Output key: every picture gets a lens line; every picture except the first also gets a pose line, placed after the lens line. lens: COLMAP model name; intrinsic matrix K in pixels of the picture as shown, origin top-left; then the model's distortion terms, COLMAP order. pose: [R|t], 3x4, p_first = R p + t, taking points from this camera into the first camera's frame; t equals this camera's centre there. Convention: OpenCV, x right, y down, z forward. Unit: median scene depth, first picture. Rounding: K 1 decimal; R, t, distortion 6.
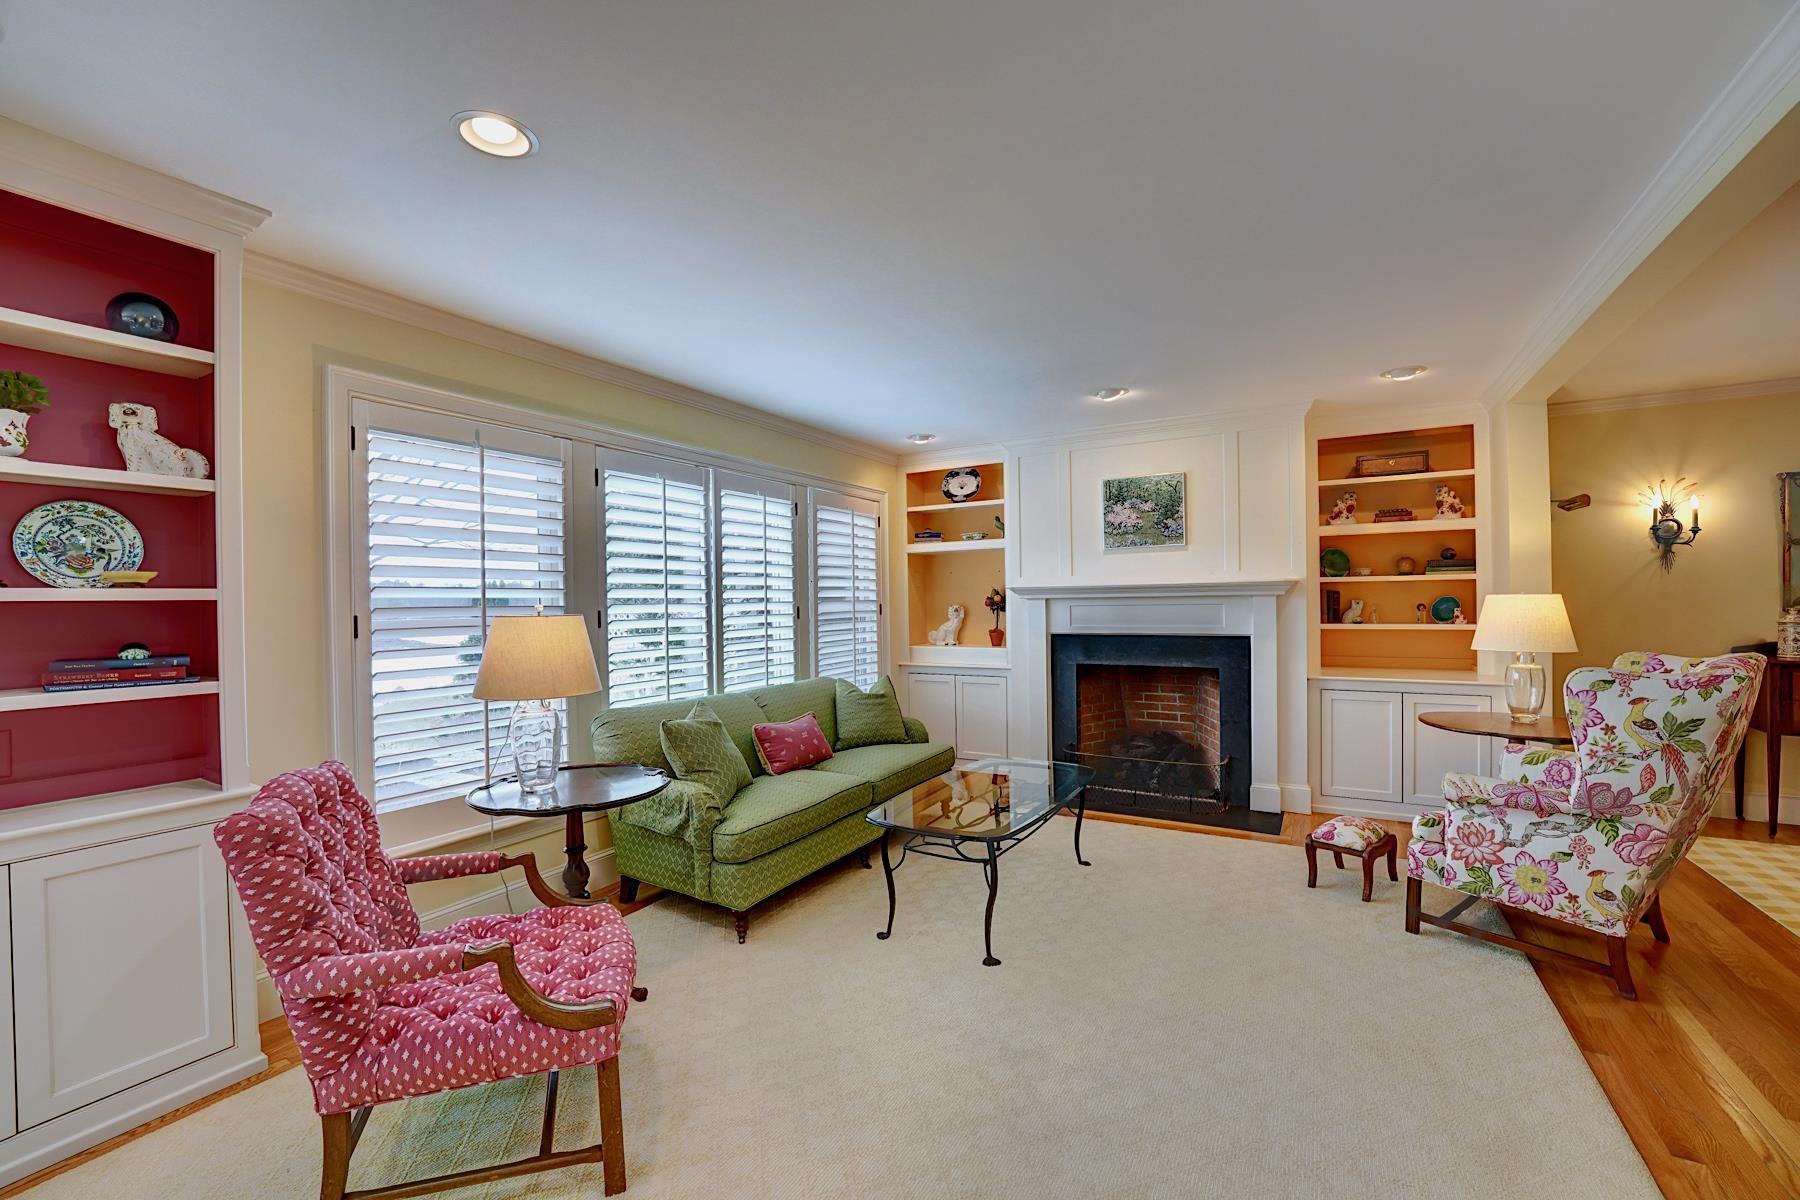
lens RADIAL K [[726.6, 0, 906.4], [0, 726.6, 605.1], [0, 0, 1]] dist [-0.017531, 0.000160]
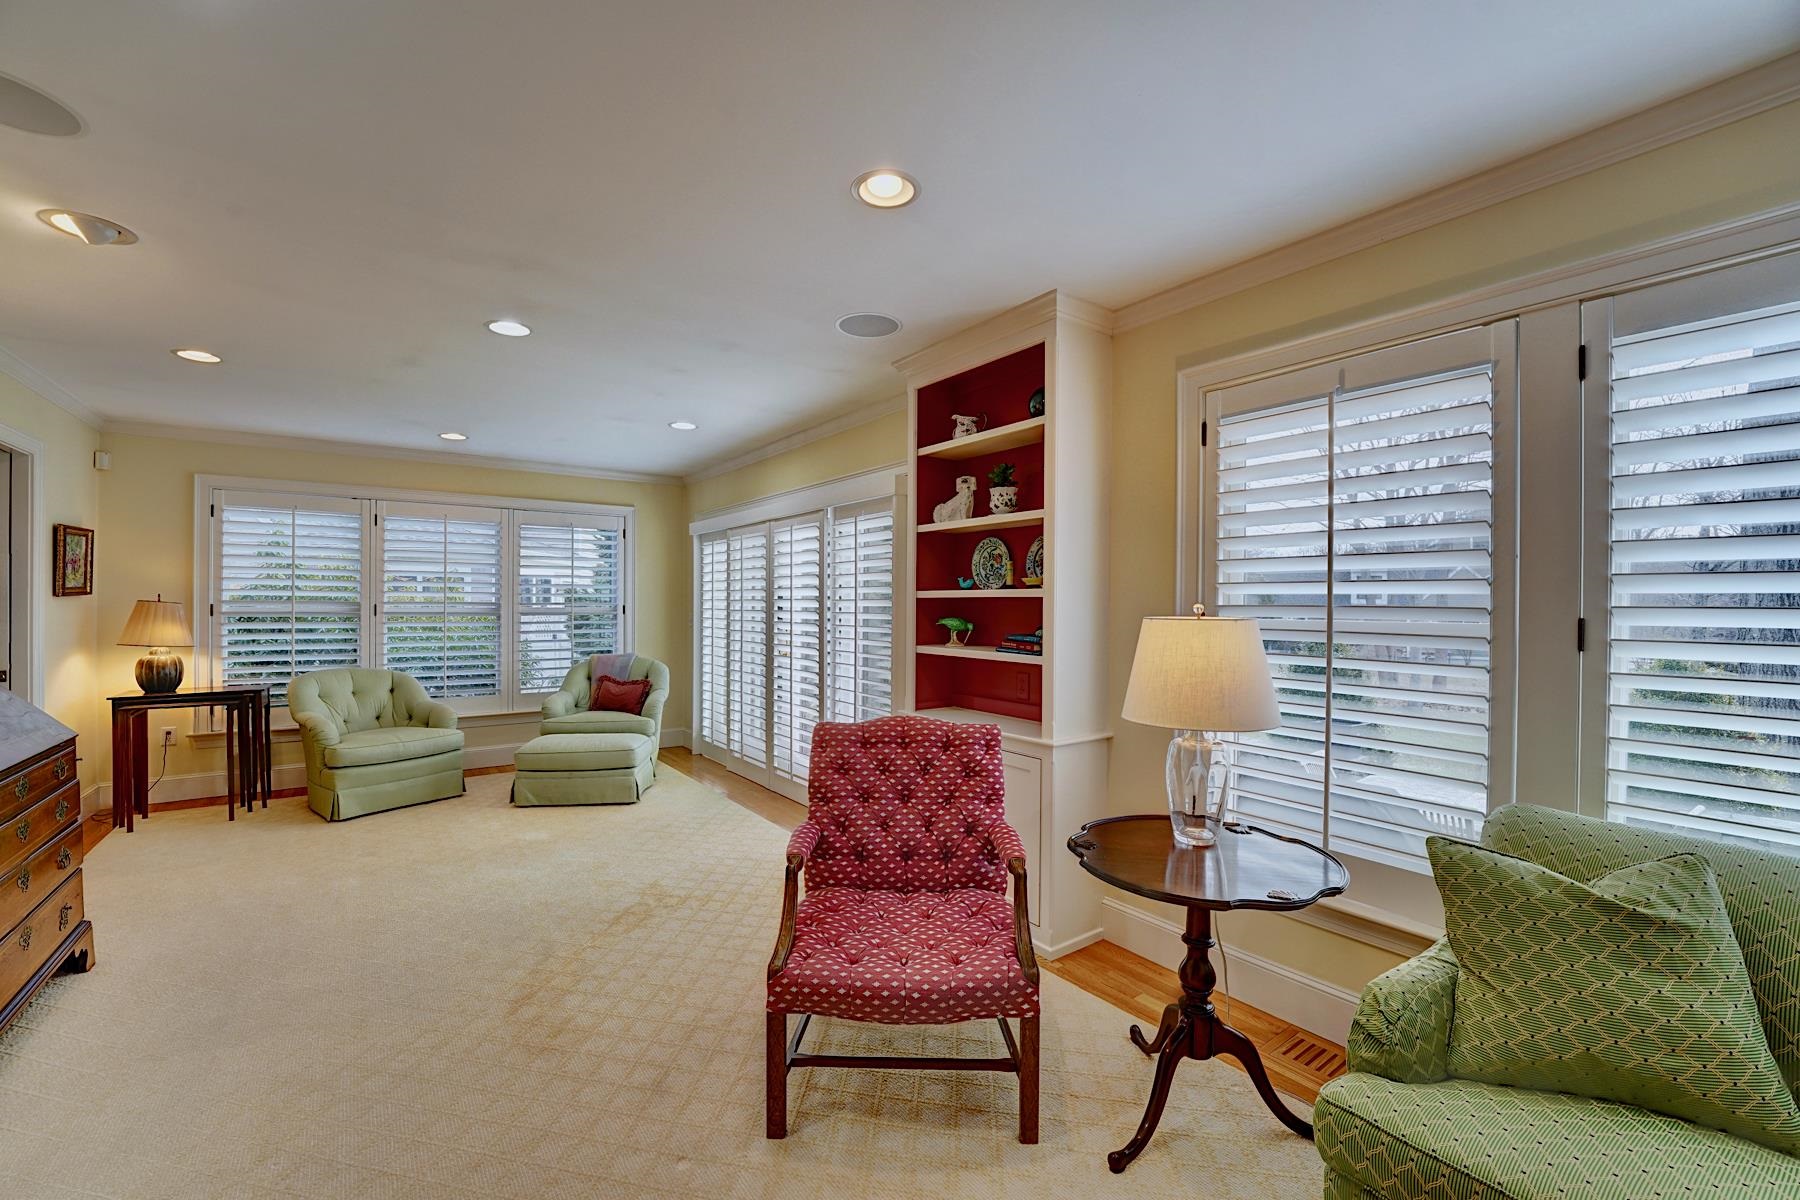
lens RADIAL K [[726.6, 0, 906.4], [0, 726.6, 605.1], [0, 0, 1]] dist [-0.017531, 0.000160]
pose [[-0.387743, 0.004871, -0.921755, 0.180208], [-0.011531, 0.999882, 0.010135, -0.000771], [0.921695, 0.014559, -0.387641, 0.563913]]
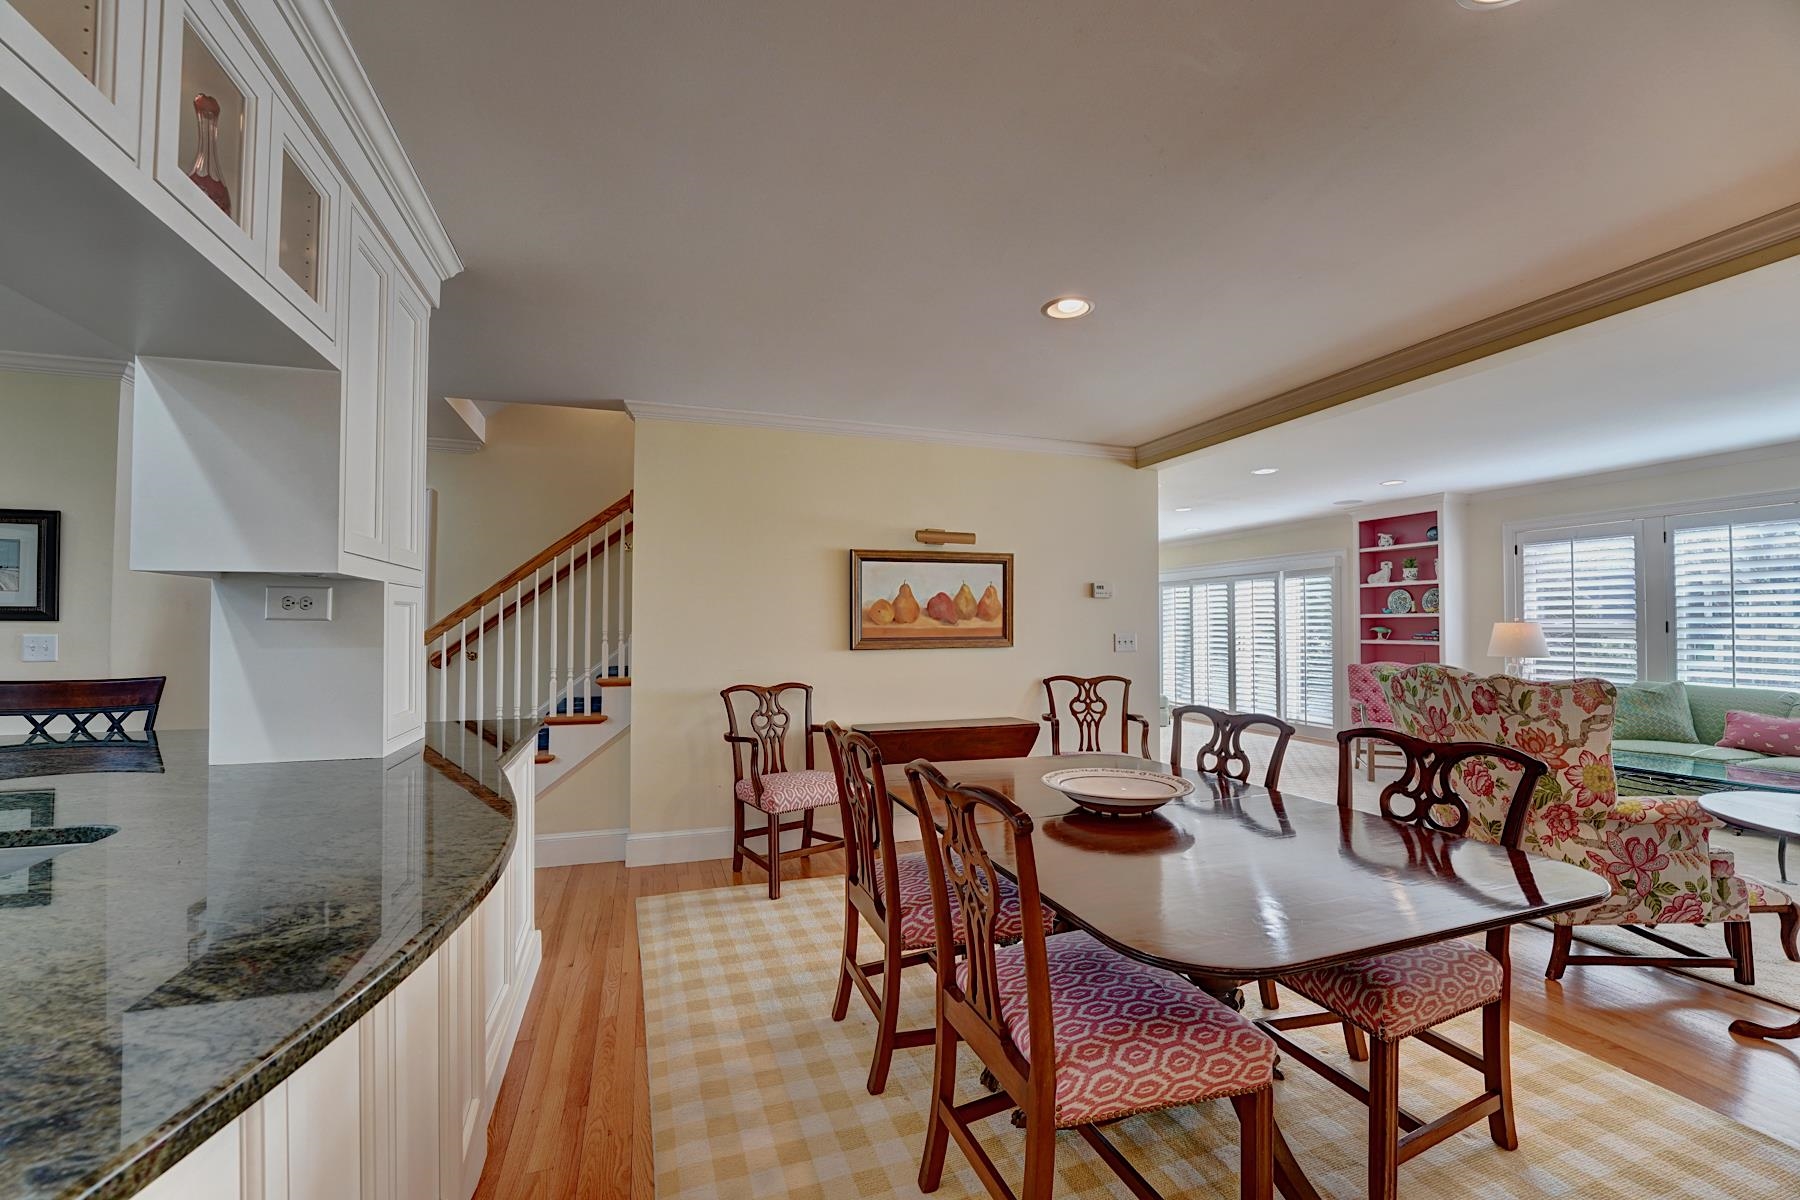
lens RADIAL K [[729.3, 0, 895.2], [0, 729.3, 610.6], [0, 0, 1]] dist [-0.022243, -0.000035]
pose [[-0.657085, 0.000998, -0.753816, 1.397774], [0.009589, 0.999929, -0.007036, -0.015460], [0.753755, -0.011852, -0.657048, 0.561767]]
